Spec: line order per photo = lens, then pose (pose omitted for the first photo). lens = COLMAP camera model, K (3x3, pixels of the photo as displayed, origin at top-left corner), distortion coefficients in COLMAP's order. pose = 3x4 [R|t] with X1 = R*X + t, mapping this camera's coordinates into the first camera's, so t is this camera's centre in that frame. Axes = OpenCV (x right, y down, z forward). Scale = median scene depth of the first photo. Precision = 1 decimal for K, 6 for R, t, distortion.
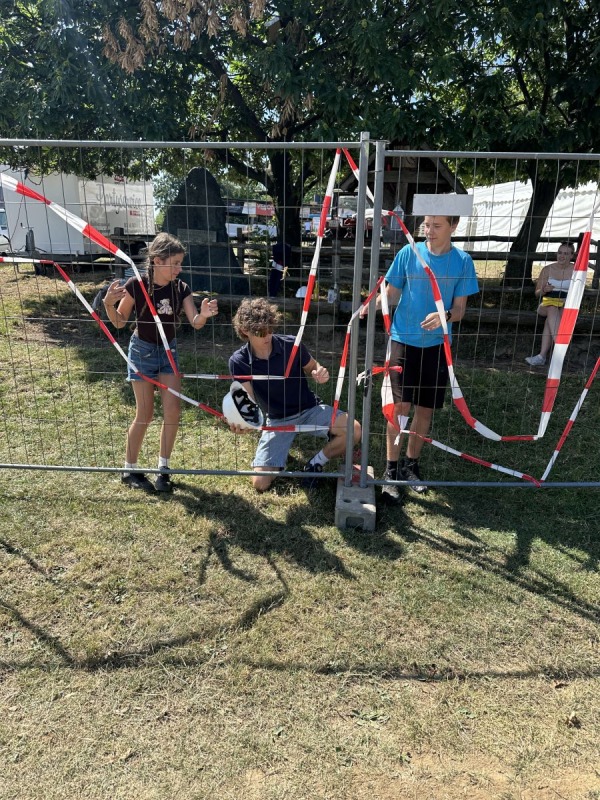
lens RADIAL K [[556.8, 0, 305.3], [0, 556.8, 376.4], [0, 0, 1]] dist [0.073455, -0.103279]
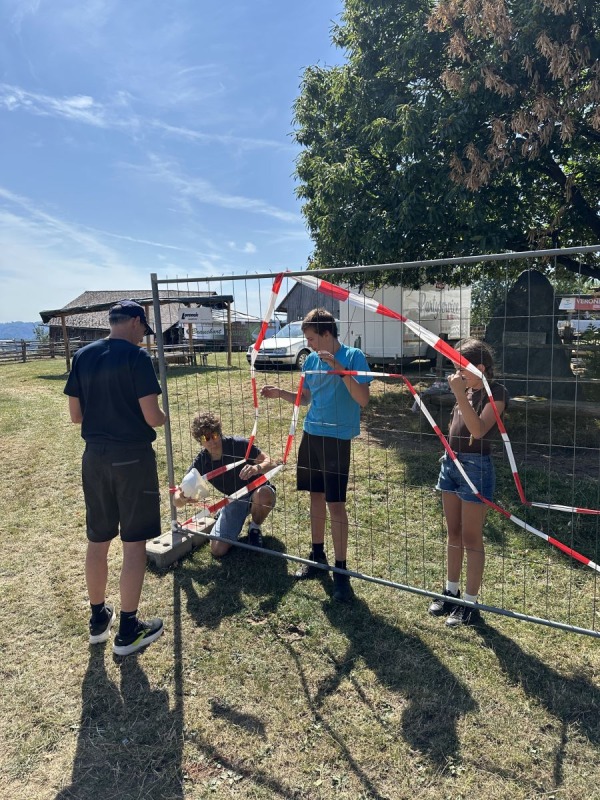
lens RADIAL K [[561.4, 0, 300.3], [0, 561.4, 357.1], [0, 0, 1]] dist [0.078501, -0.099626]
pose [[0.859197, -0.010616, -0.511535, -0.068367], [-0.095019, 0.979082, -0.179917, -0.027990], [0.502745, 0.203190, 0.840215, 0.035469]]
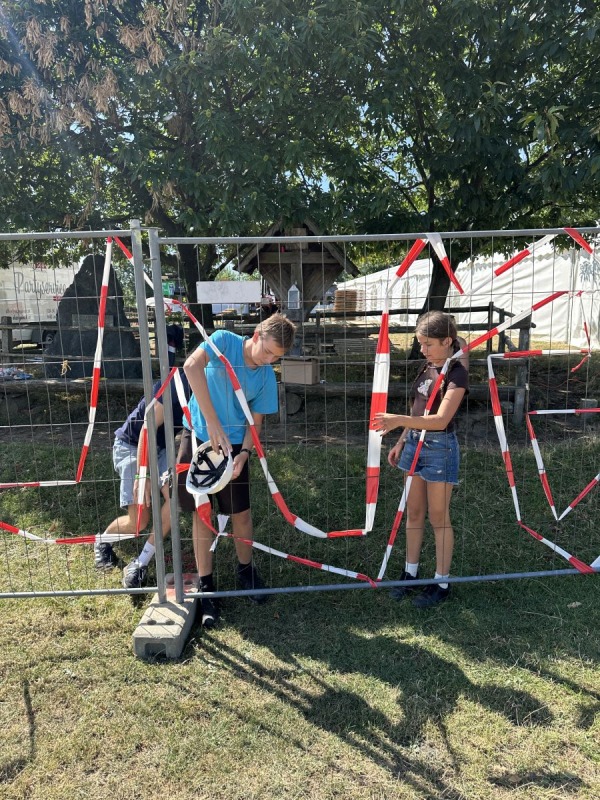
lens RADIAL K [[550.8, 0, 297.3], [0, 550.8, 387.4], [0, 0, 1]] dist [0.063567, -0.066976]
pose [[0.997806, -0.044954, 0.048609, 0.268958], [0.049964, 0.992967, -0.107331, -0.034116], [-0.043442, 0.109524, 0.993034, 0.086037]]
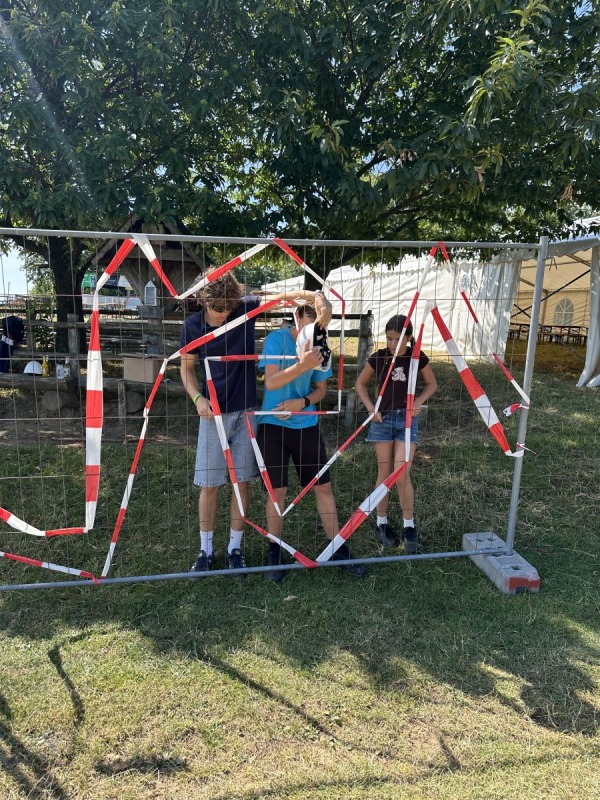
lens RADIAL K [[550.8, 0, 297.3], [0, 550.8, 387.4], [0, 0, 1]] dist [0.063567, -0.066976]
pose [[0.986116, -0.013258, 0.165529, 0.604243], [0.030847, 0.994083, -0.104148, -0.015658], [-0.163169, 0.107808, 0.980690, 0.035108]]
